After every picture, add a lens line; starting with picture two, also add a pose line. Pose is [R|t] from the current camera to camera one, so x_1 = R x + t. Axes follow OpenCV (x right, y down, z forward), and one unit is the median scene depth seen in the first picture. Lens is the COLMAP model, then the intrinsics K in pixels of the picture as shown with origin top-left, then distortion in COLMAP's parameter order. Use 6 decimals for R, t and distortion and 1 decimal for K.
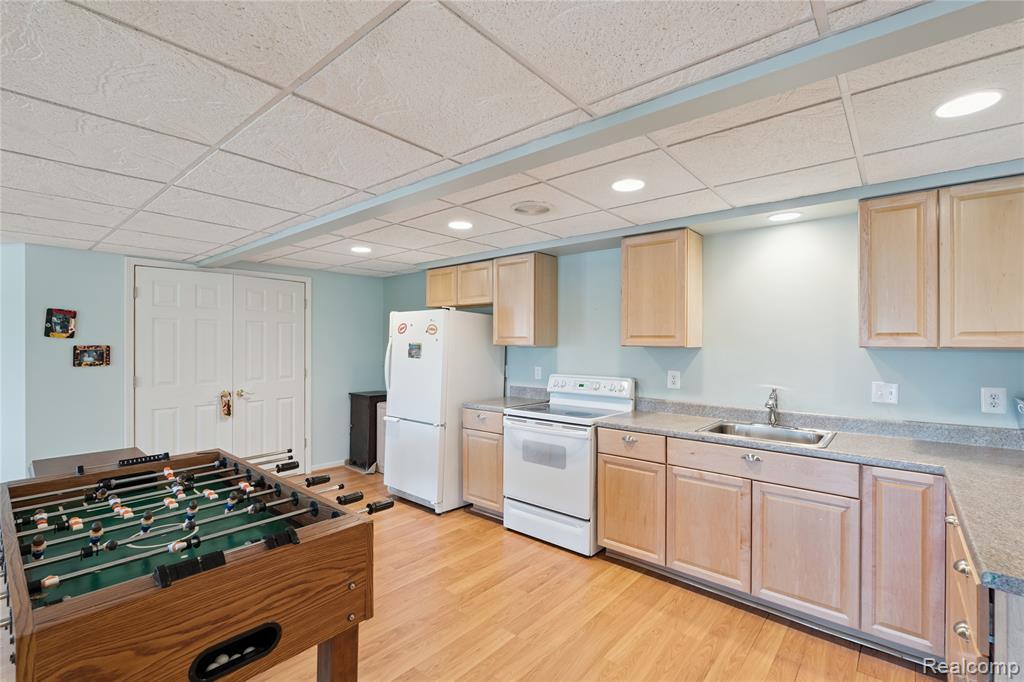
lens RADIAL K [[464.7, 0, 515.6], [0, 464.7, 340.1], [0, 0, 1]] dist [-0.001769, -0.001329]
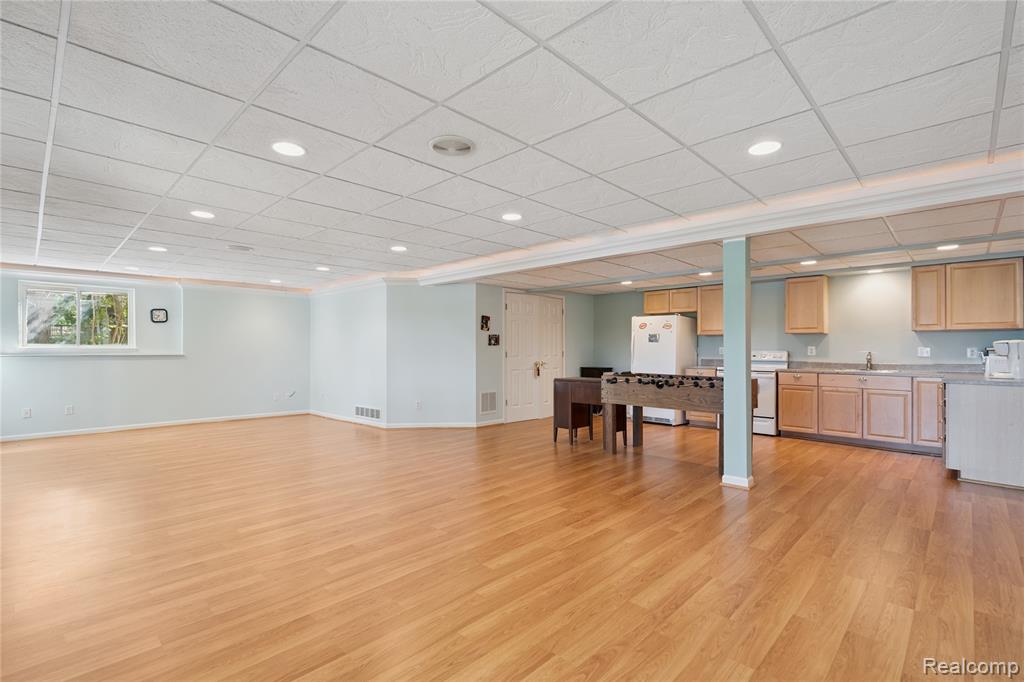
lens RADIAL K [[478.5, 0, 513.8], [0, 478.5, 348.8], [0, 0, 1]] dist [-0.002733, 0.000664]
pose [[0.999039, -0.000441, -0.043820, -0.787343], [0.000598, 0.999993, 0.003582, 0.066272], [0.043818, -0.003604, 0.999033, -1.016041]]
